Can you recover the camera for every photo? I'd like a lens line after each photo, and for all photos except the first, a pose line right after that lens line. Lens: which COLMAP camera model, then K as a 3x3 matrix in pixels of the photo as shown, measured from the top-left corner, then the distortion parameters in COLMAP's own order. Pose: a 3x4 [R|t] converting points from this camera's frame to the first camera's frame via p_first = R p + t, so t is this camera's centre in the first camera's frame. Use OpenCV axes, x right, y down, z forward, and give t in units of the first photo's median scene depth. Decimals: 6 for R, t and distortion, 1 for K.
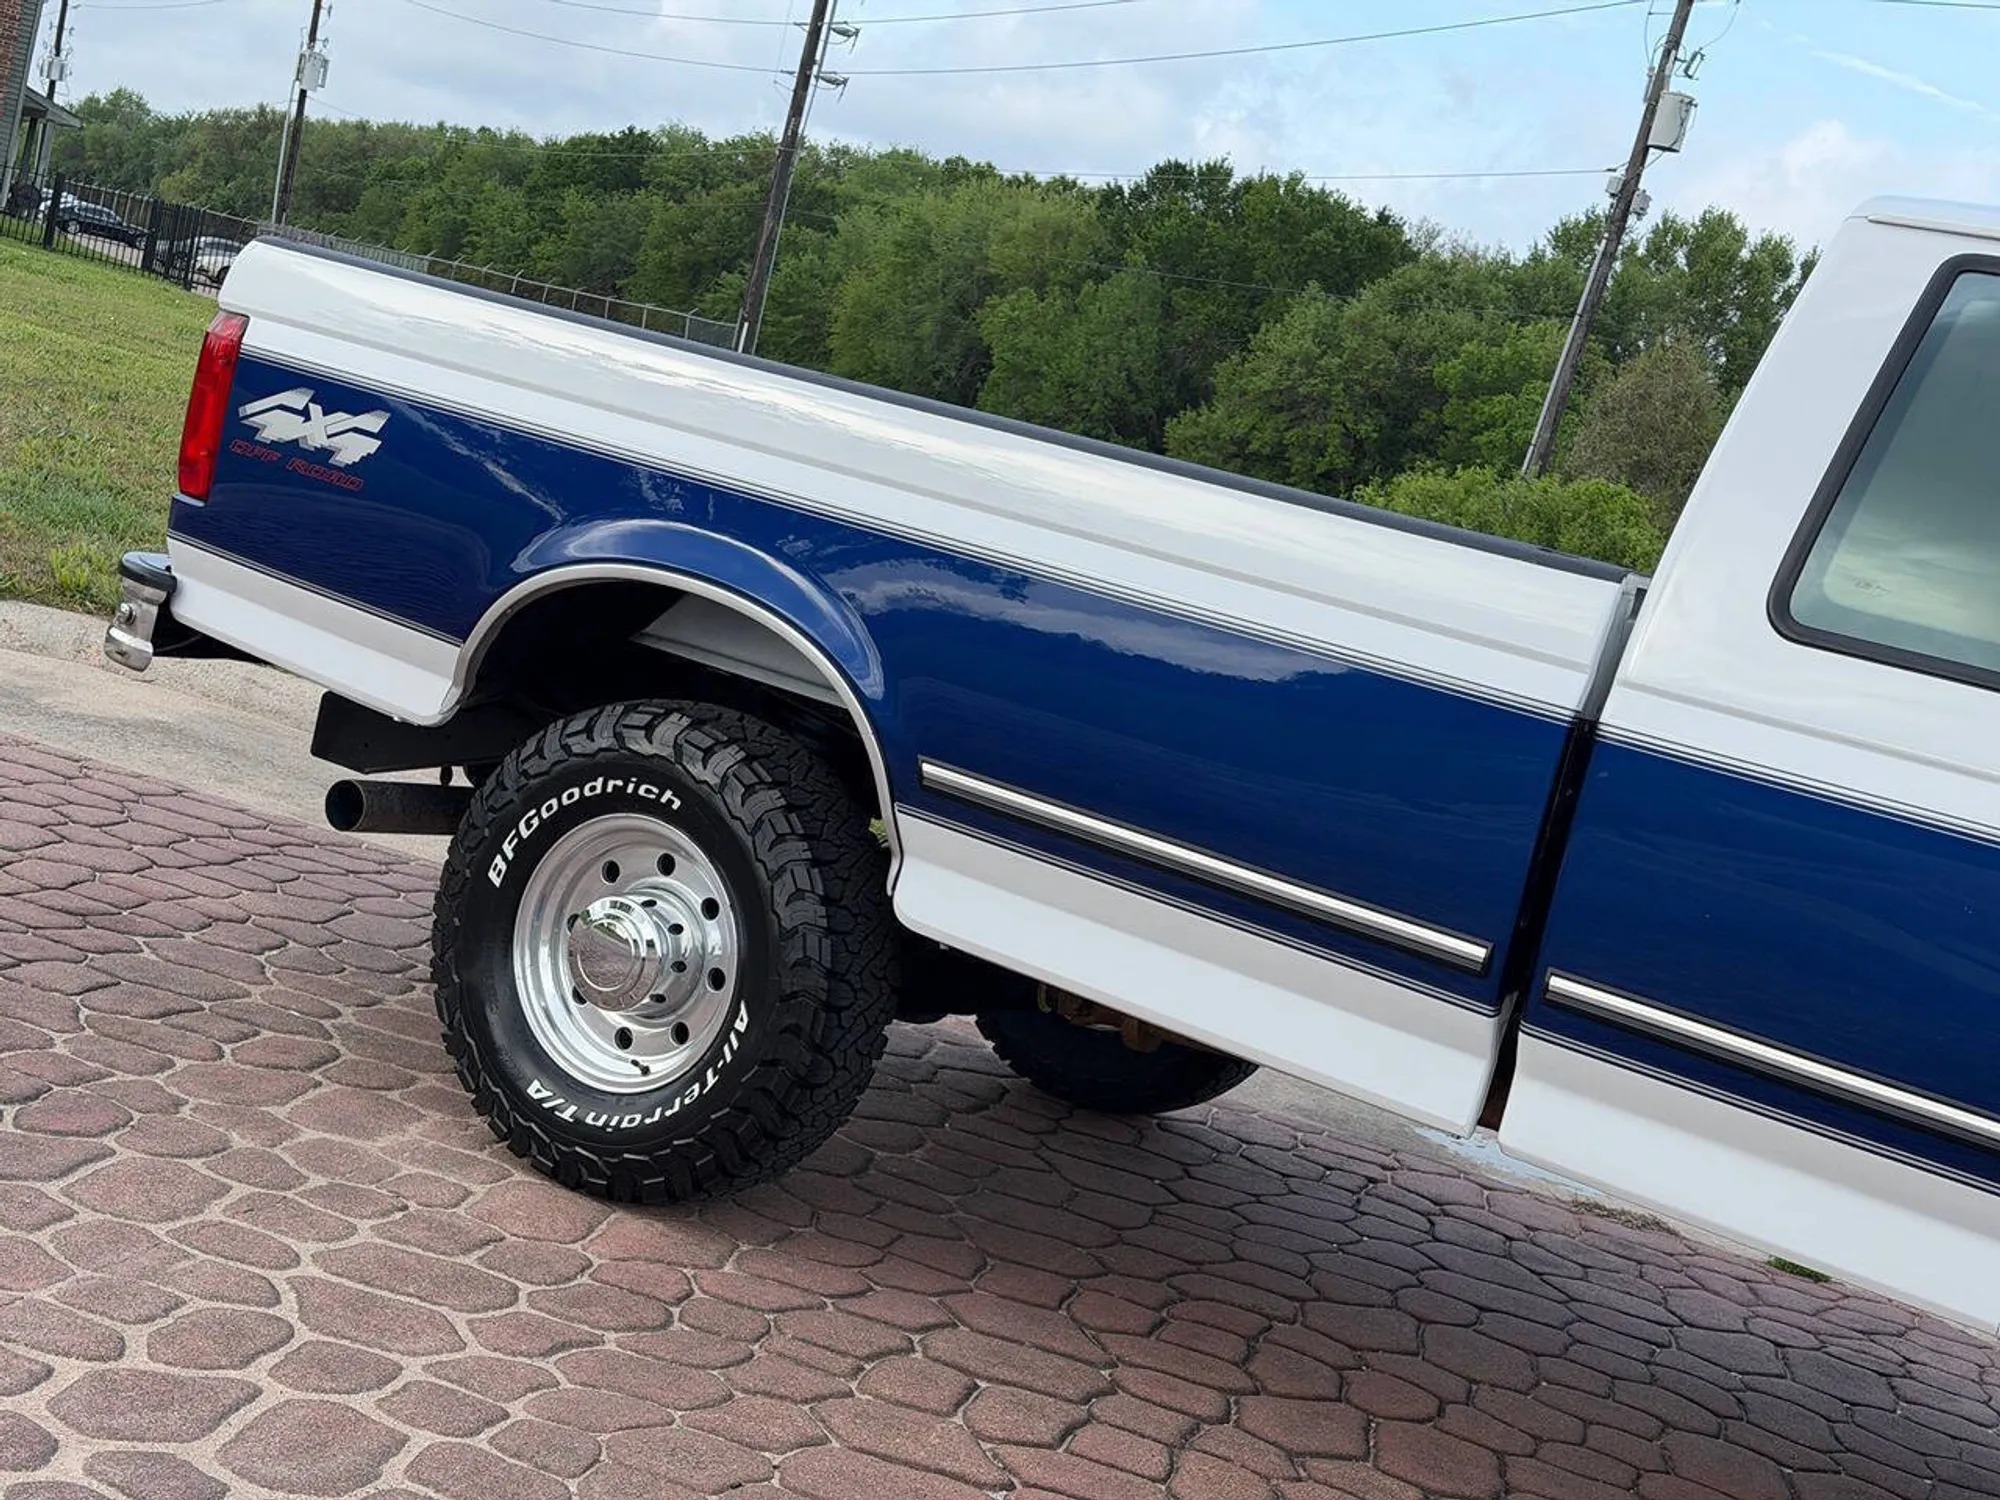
lens RADIAL K [[2748.8, 0, 1000.0], [0, 2748.8, 750.0], [0, 0, 1]] dist [0.233259, -0.520329]
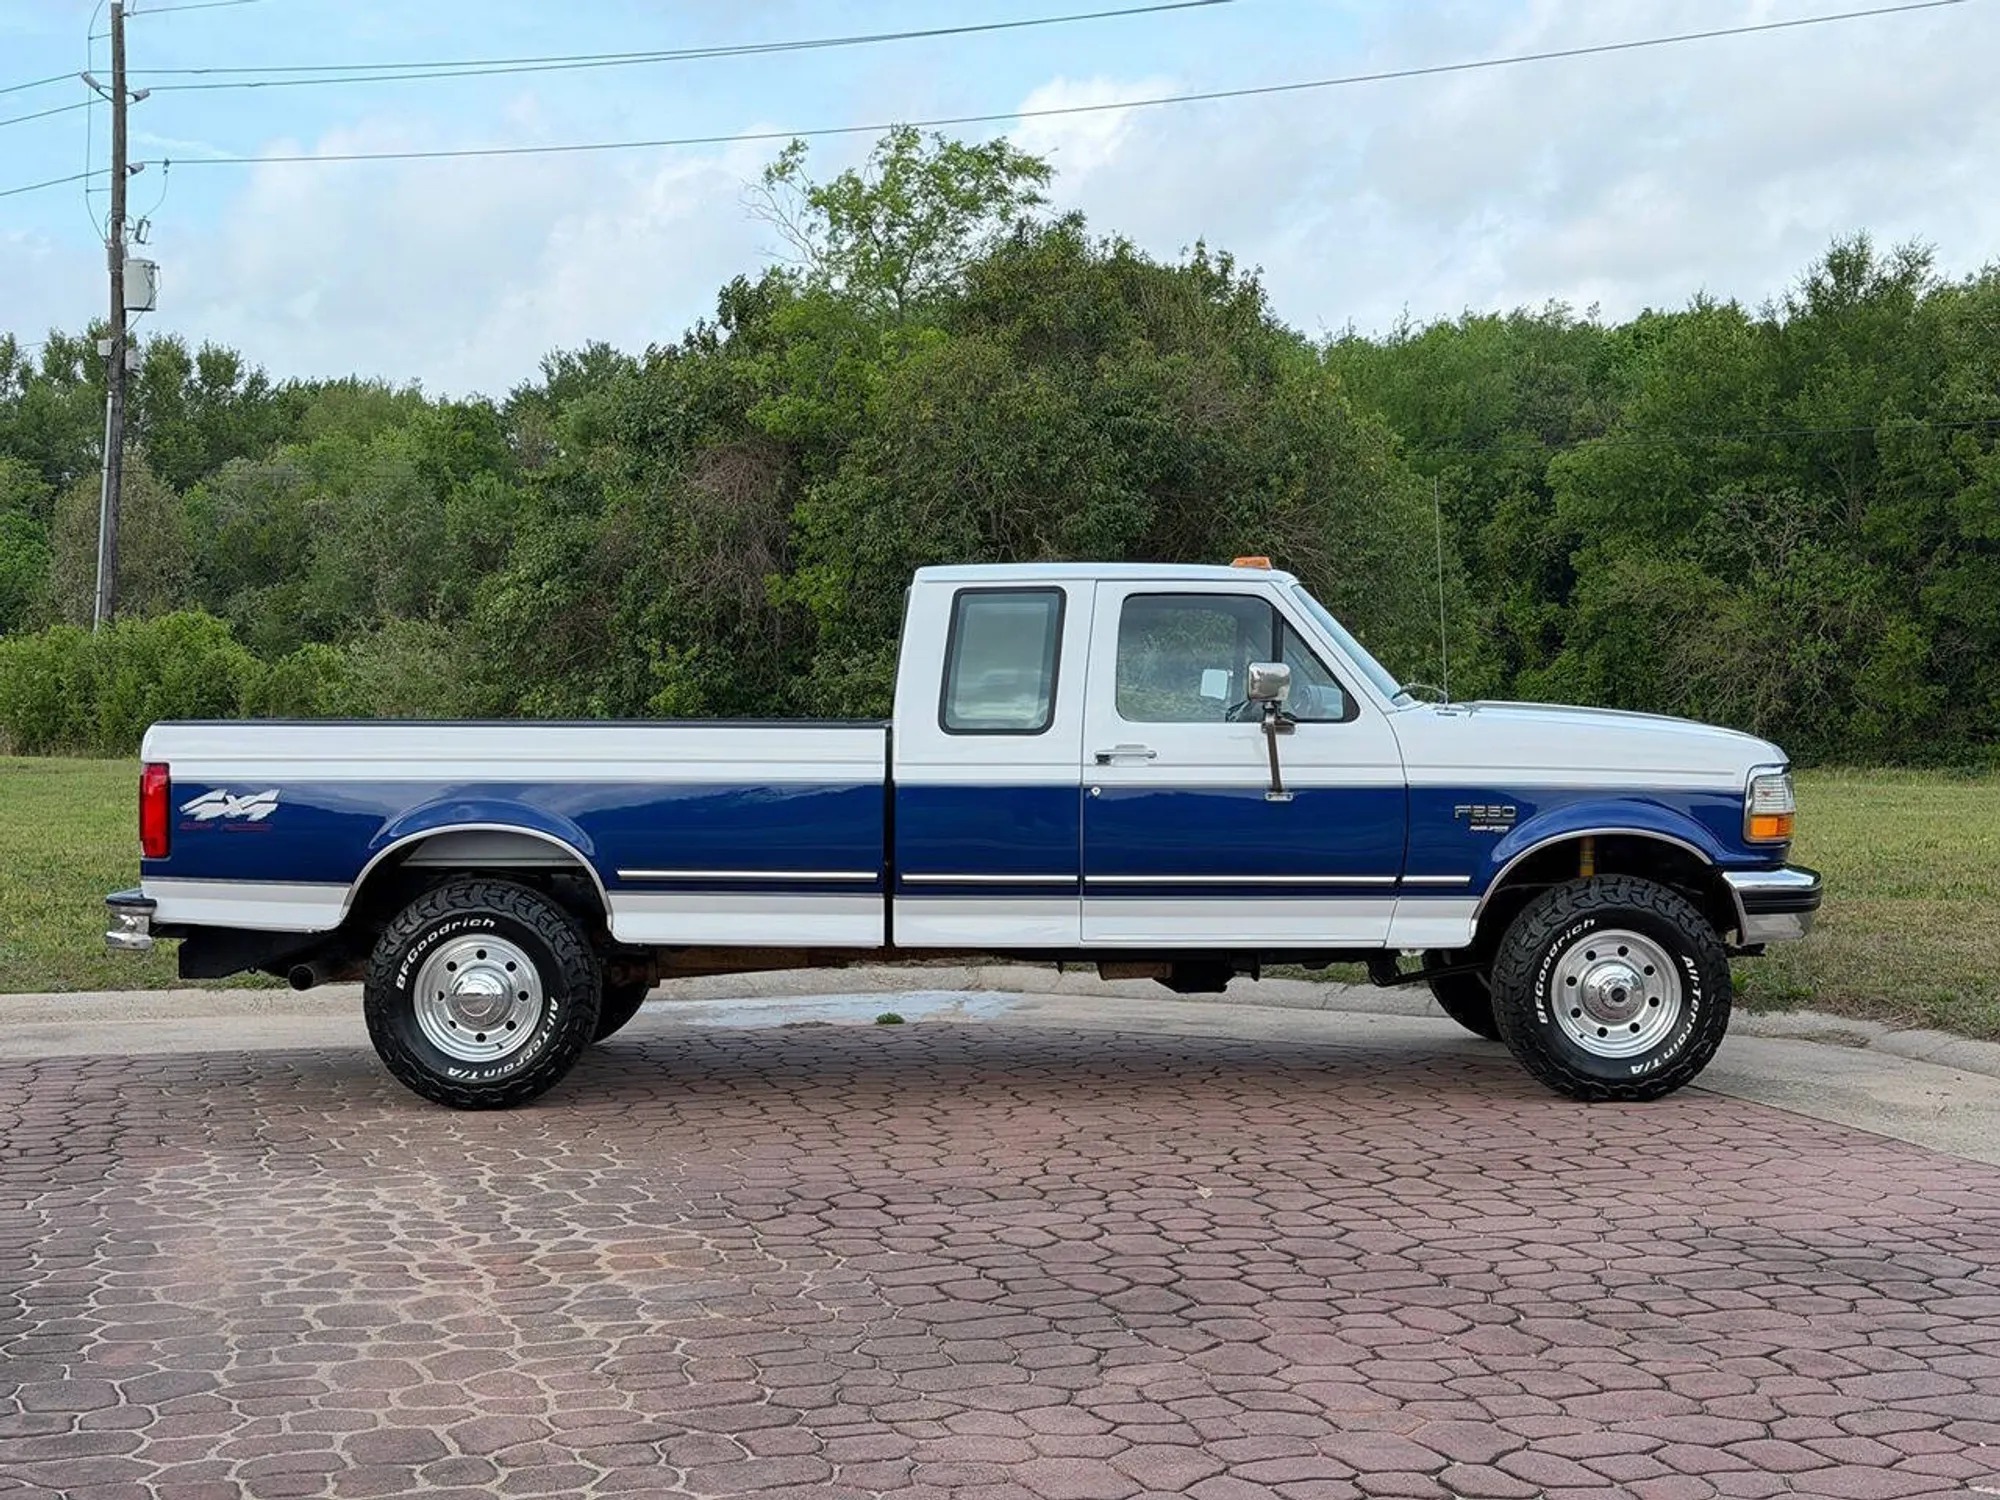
lens RADIAL K [[2786.0, 0, 960.8], [0, 2786.0, 751.1], [0, 0, 1]] dist [0.121755, 0.017596]
pose [[0.835855, -0.247067, 0.490209, -0.044563], [0.260282, 0.964603, 0.042358, -0.005720], [-0.483322, 0.092187, 0.870575, -0.059179]]
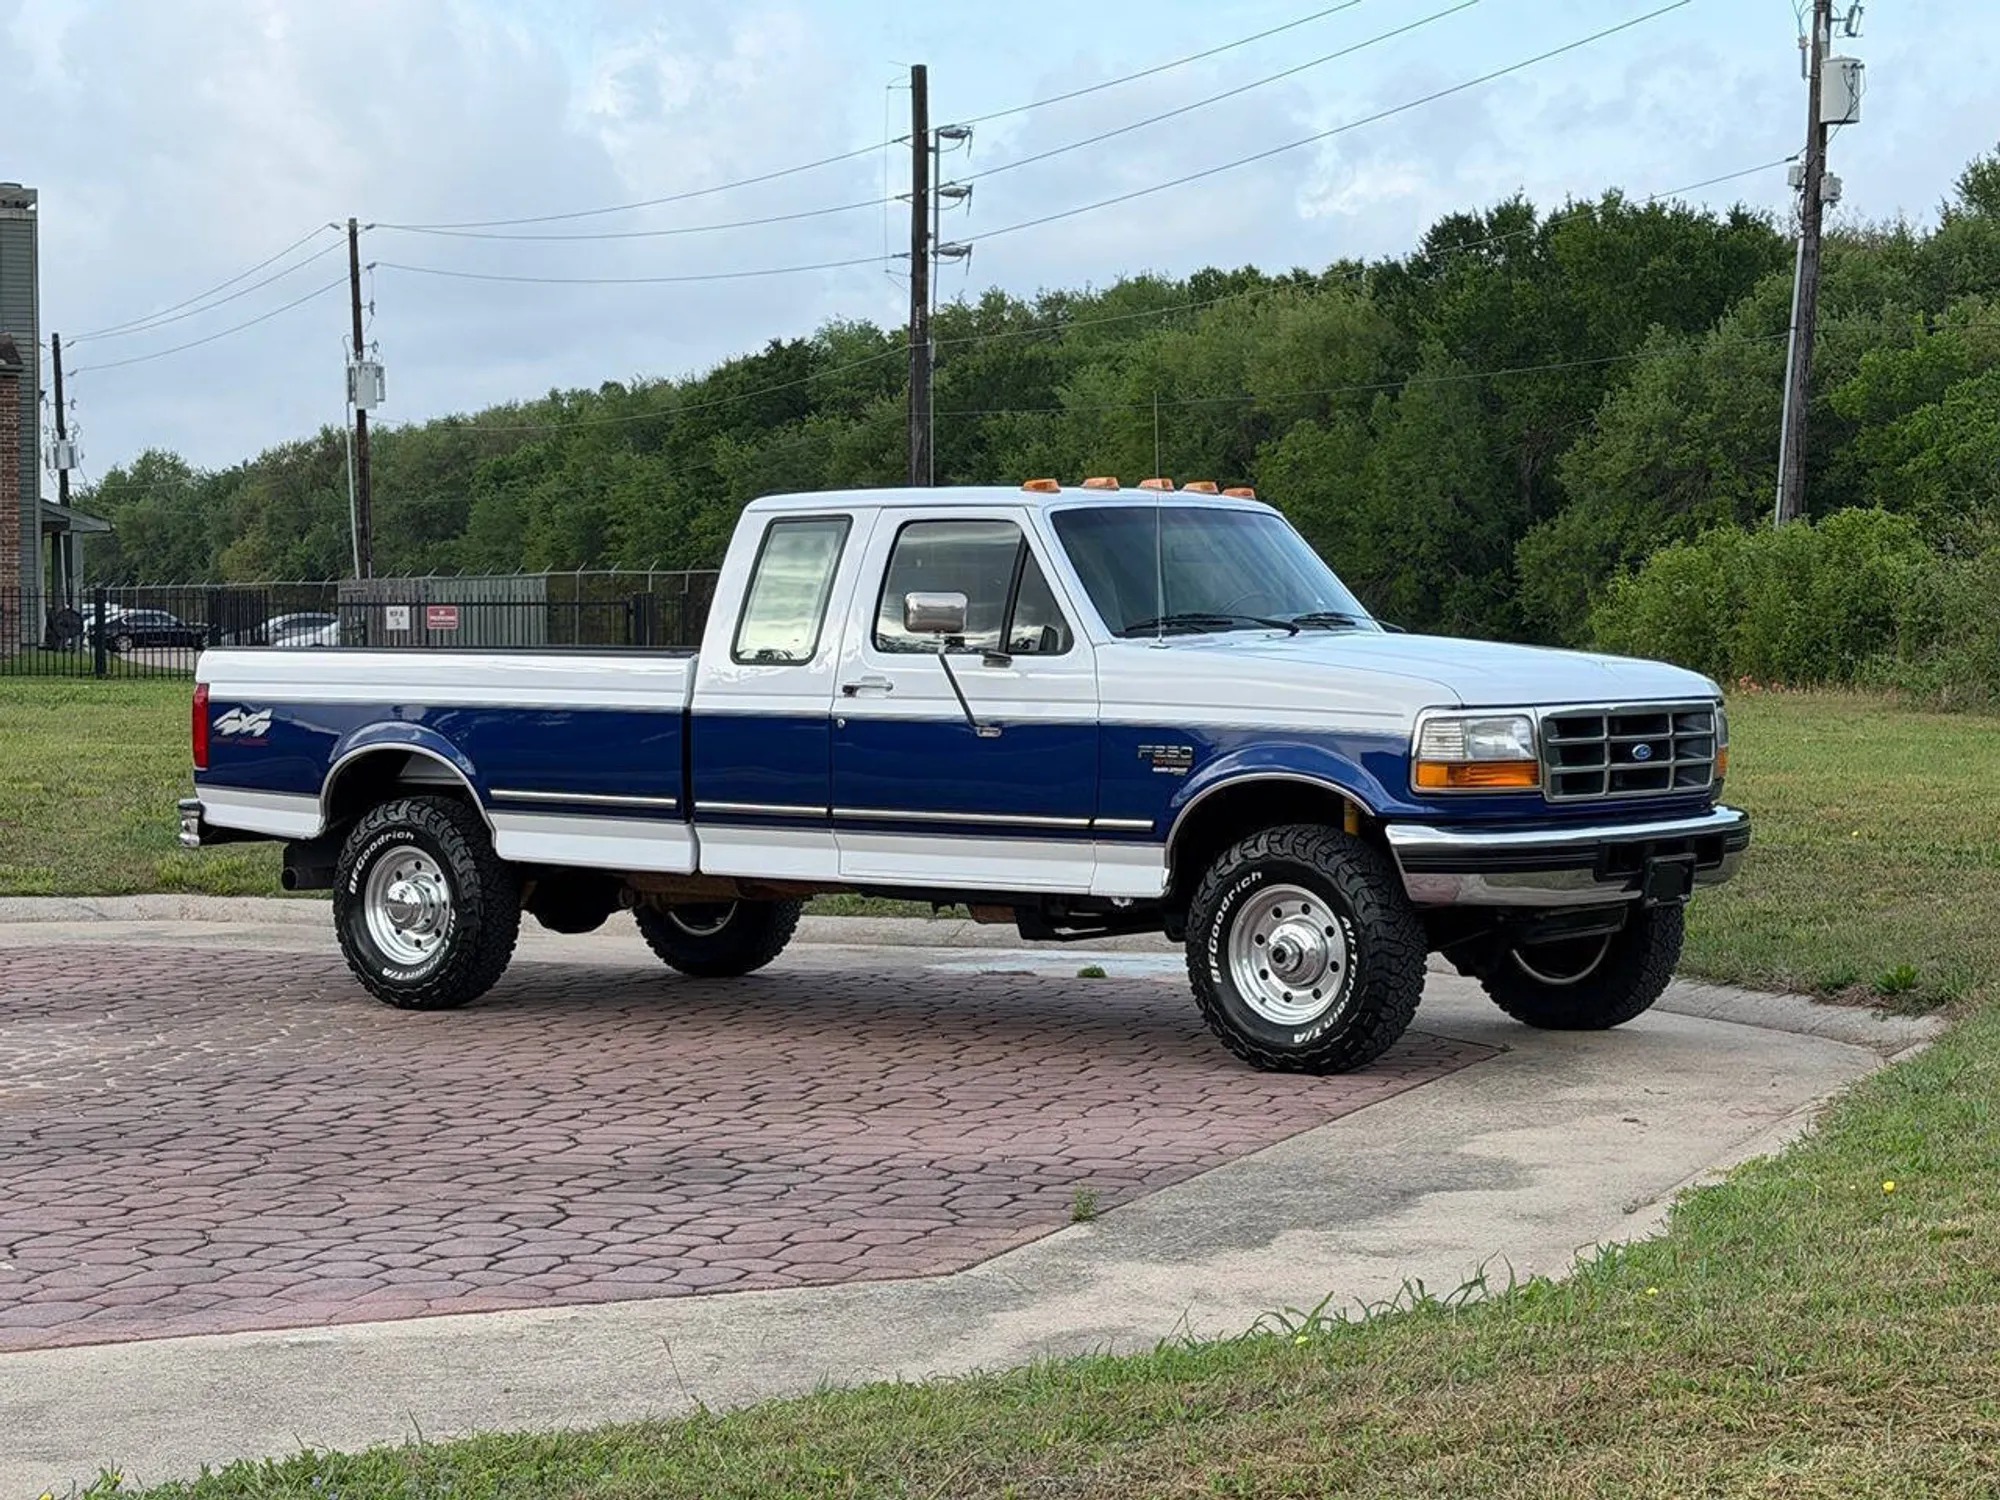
lens RADIAL K [[3869.0, 0, 1009.2], [0, 3869.0, 738.1], [0, 0, 1]] dist [0.153780, 0.092143]
pose [[0.966880, -0.233688, -0.102630, 0.038207], [0.223235, 0.969221, -0.103809, 0.020495], [0.123730, 0.077461, 0.989288, -0.115931]]
